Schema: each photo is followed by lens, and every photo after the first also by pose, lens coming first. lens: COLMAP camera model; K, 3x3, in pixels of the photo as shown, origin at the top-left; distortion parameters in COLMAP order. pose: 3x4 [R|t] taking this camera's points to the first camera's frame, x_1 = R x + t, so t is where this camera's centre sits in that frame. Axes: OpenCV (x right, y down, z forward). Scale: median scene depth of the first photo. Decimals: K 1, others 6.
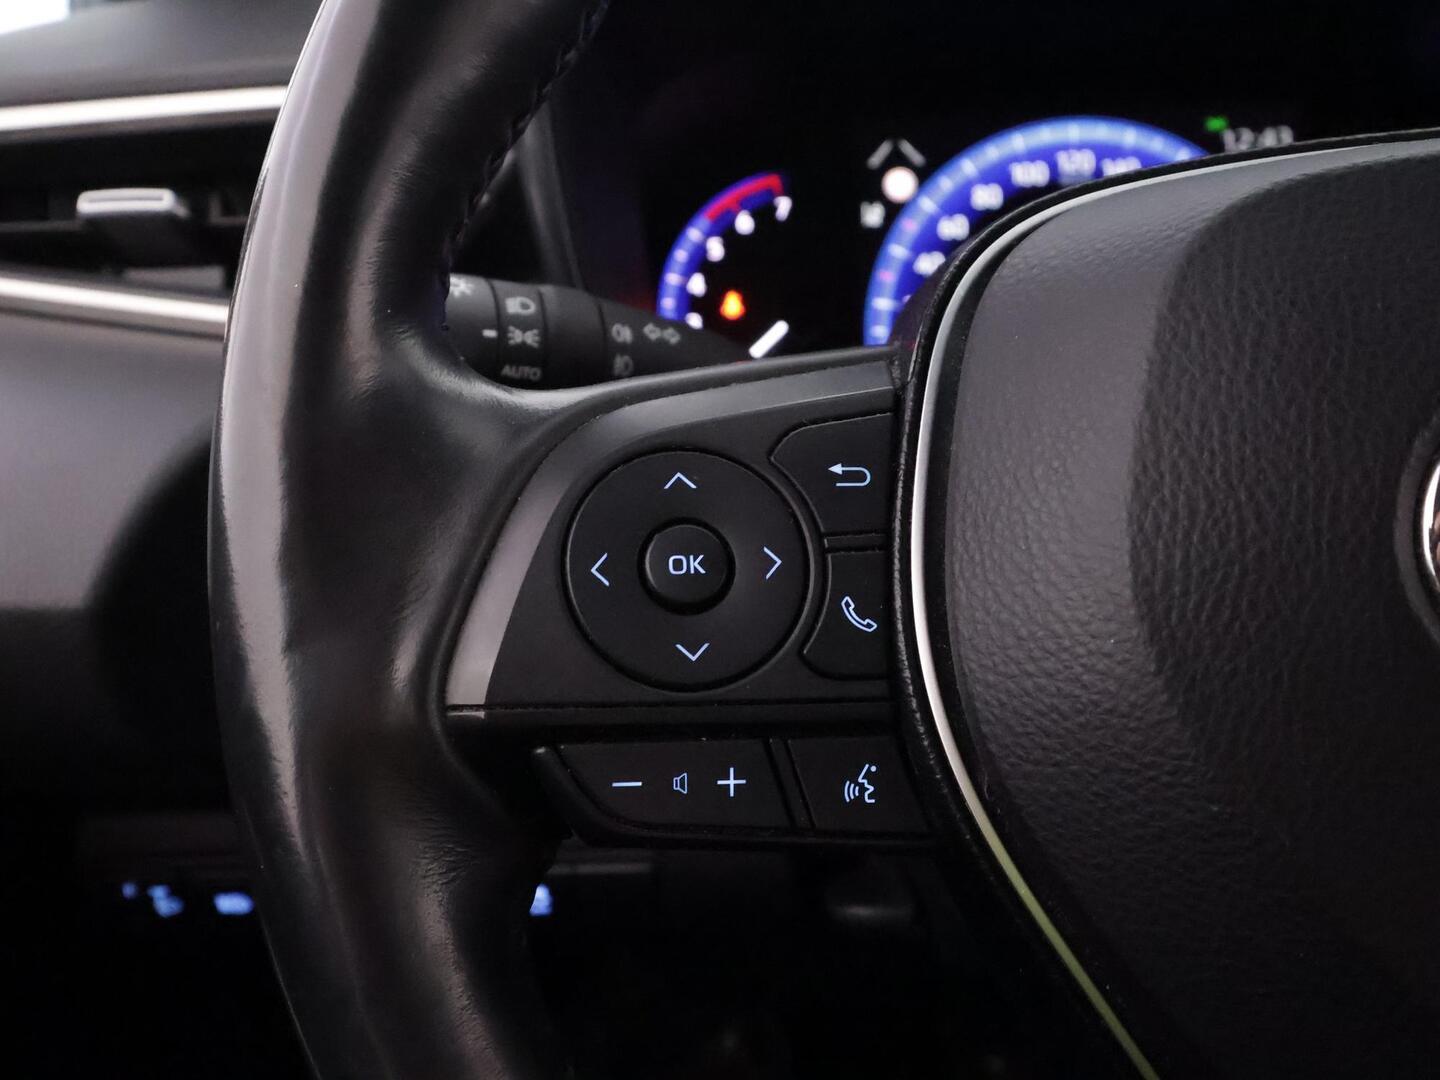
lens RADIAL K [[1293.6, 0, 720.0], [0, 1293.6, 540.0], [0, 0, 1]] dist [0.015945, 0.008173]
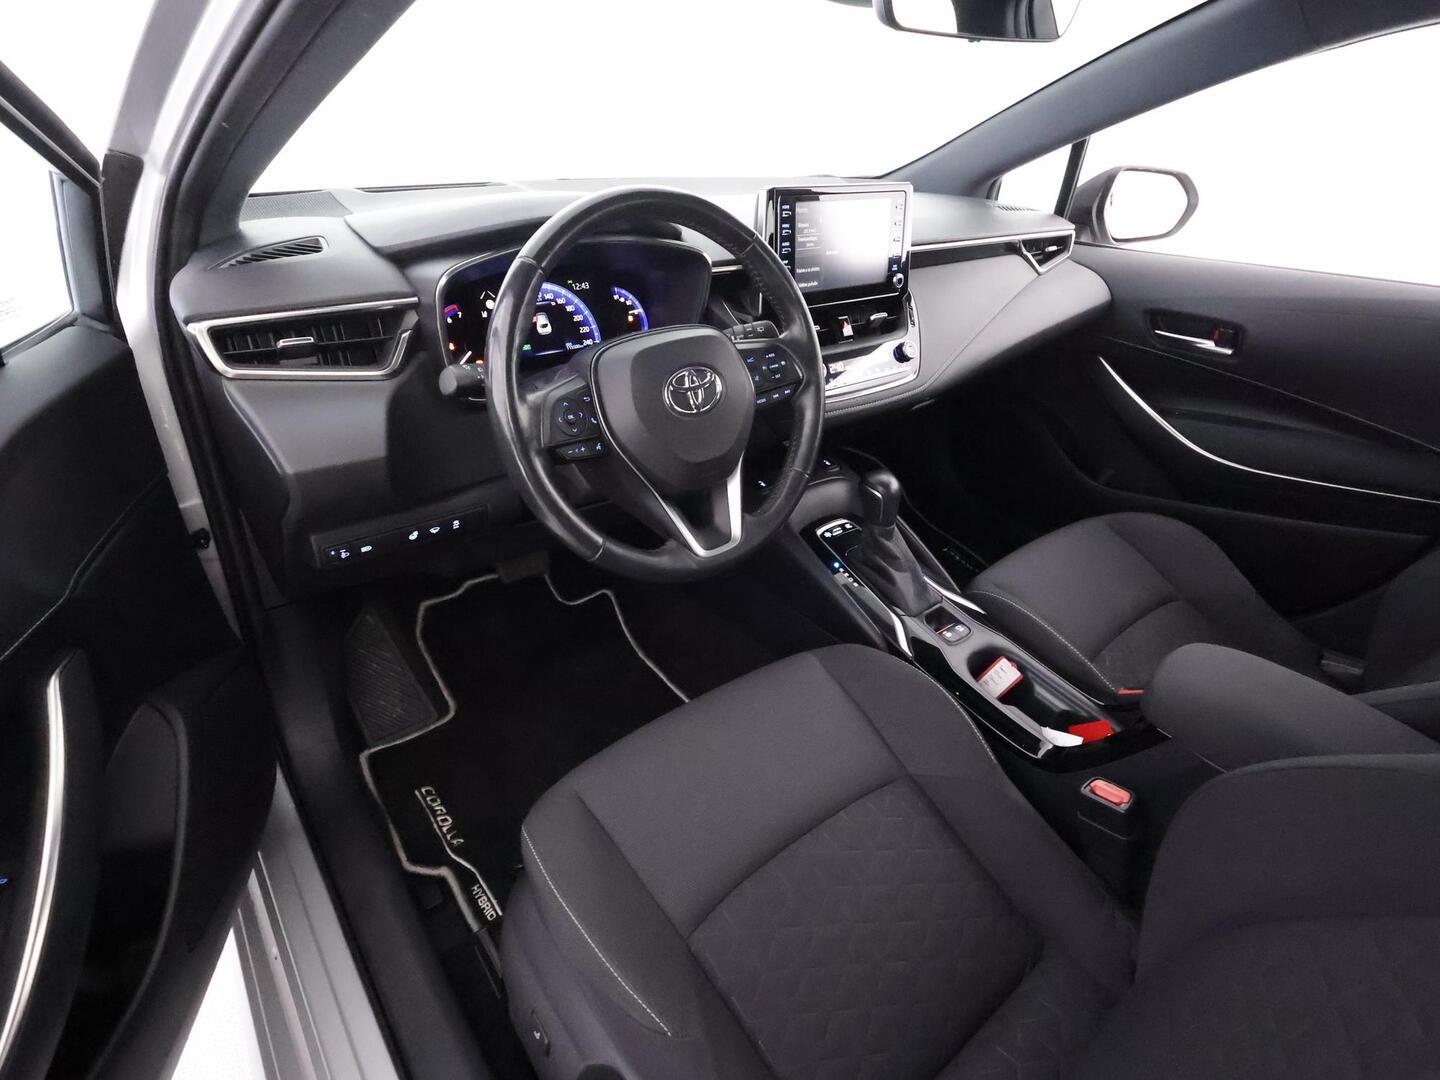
lens RADIAL K [[758.5, 0, 720.0], [0, 758.5, 540.0], [0, 0, 1]] dist [-0.000818, -0.000182]
pose [[0.764267, -0.256982, 0.591487, -0.737296], [0.137316, 0.960989, 0.240092, -0.078329], [-0.630112, -0.102274, 0.769740, -0.968665]]
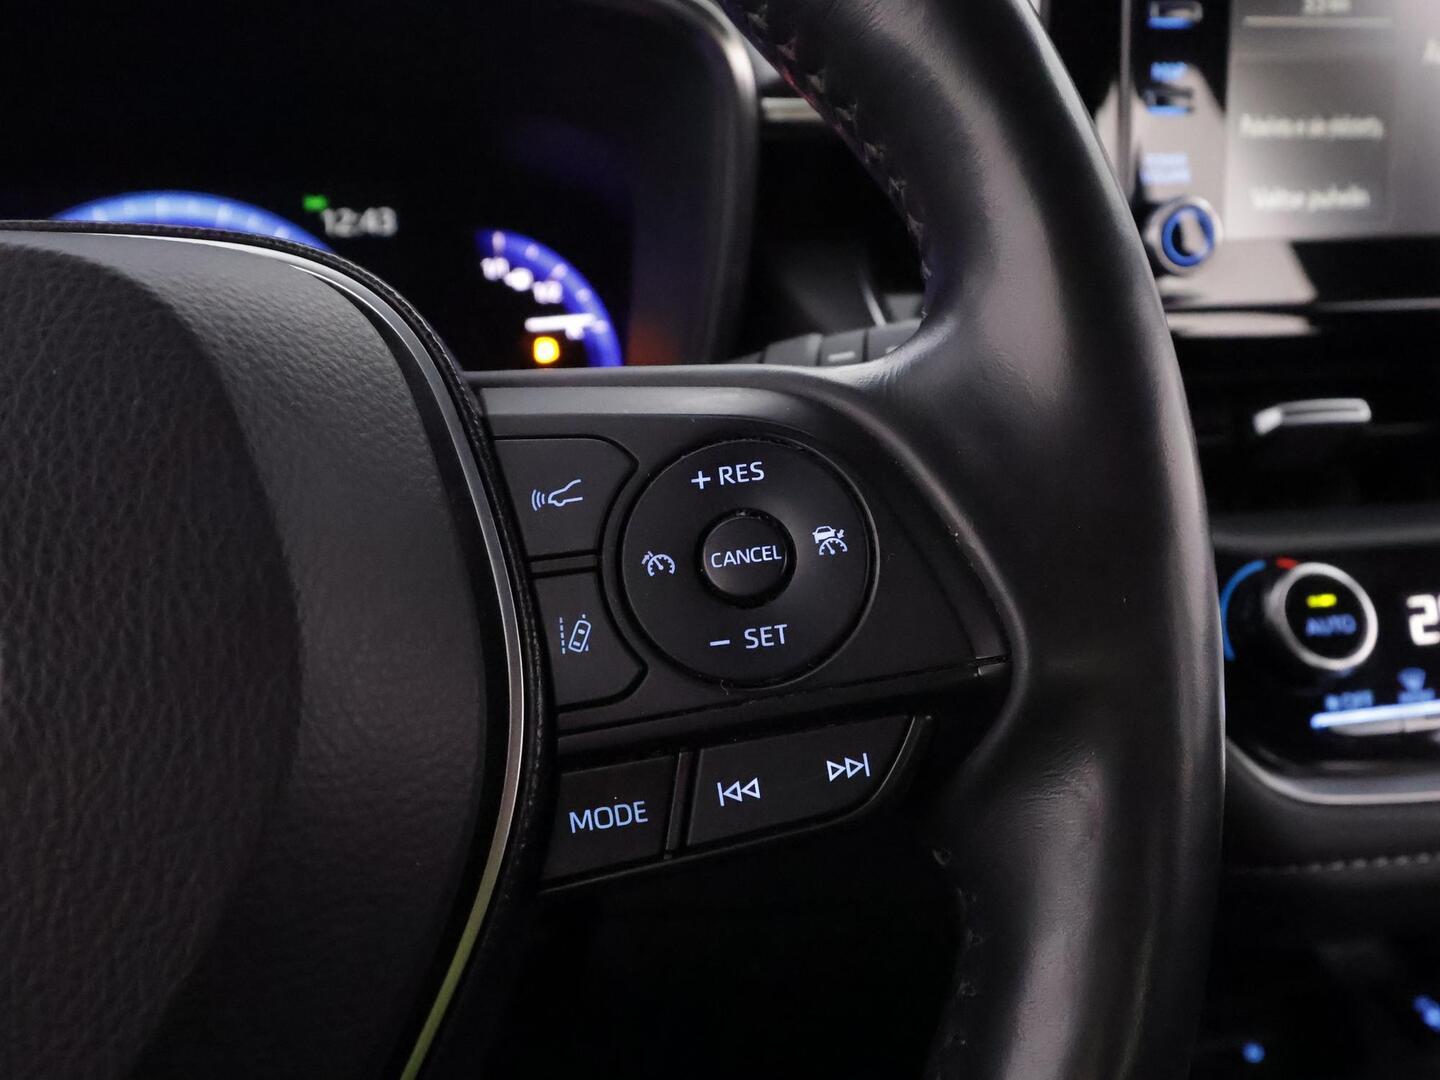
lens RADIAL K [[1293.6, 0, 720.0], [0, 1293.6, 540.0], [0, 0, 1]] dist [0.015945, 0.008173]
pose [[0.969646, -0.041336, 0.240995, 0.432398], [0.052038, 0.997914, -0.038212, -0.016100], [-0.238913, 0.049593, 0.969774, -0.000190]]
